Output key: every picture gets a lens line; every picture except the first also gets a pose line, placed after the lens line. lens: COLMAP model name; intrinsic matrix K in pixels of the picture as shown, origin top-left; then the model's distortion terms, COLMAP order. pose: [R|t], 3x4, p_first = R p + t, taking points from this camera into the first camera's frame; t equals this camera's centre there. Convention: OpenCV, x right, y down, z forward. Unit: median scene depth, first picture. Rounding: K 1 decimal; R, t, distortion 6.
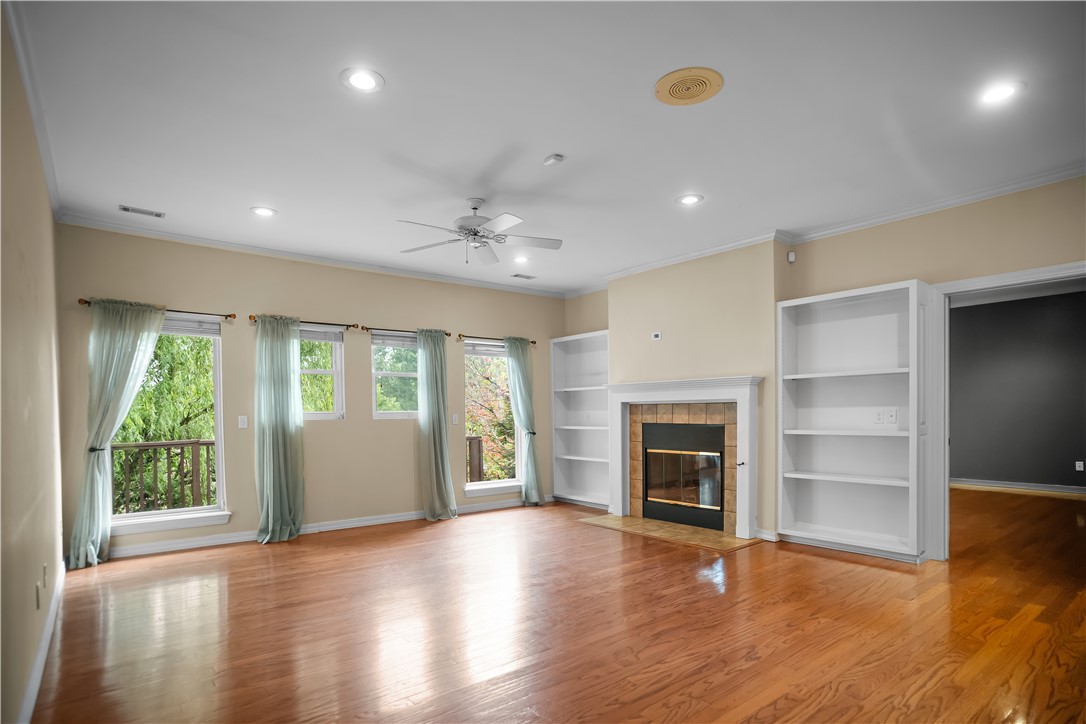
lens RADIAL K [[562.6, 0, 543.7], [0, 562.6, 411.0], [0, 0, 1]] dist [-0.002808, -0.000279]
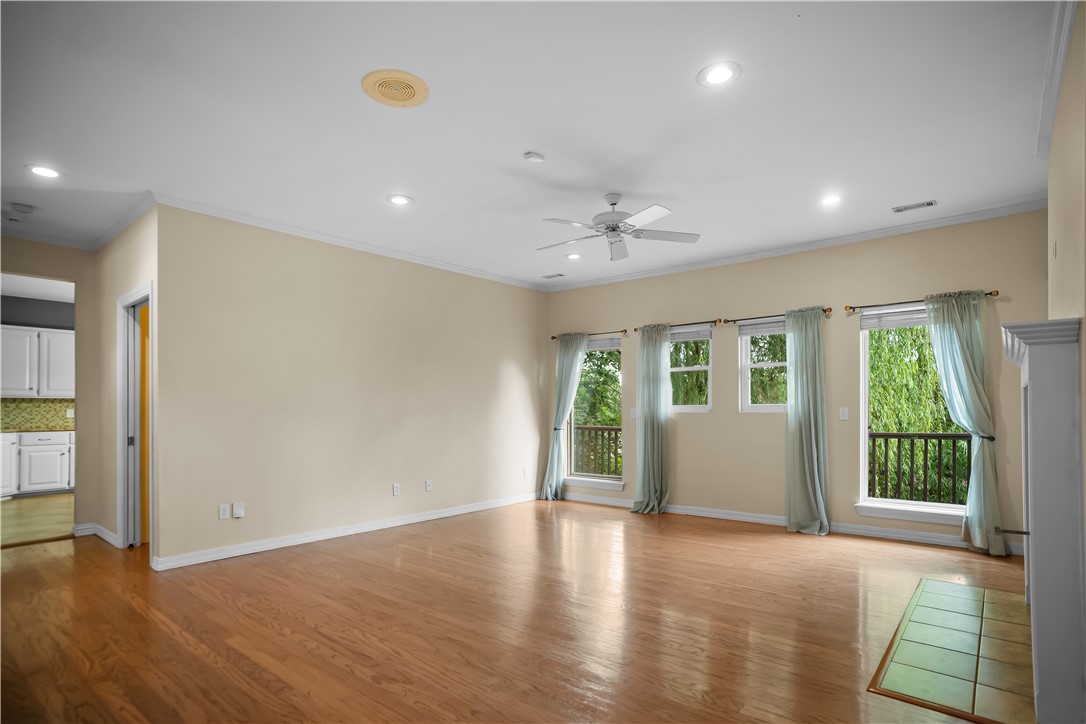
lens RADIAL K [[565.1, 0, 547.0], [0, 565.1, 392.0], [0, 0, 1]] dist [-0.071811, 0.059684]
pose [[0.221511, -0.020097, -0.974951, 0.655023], [0.005908, 0.999797, -0.019266, -0.004591], [0.975140, -0.001492, 0.221585, 0.526292]]
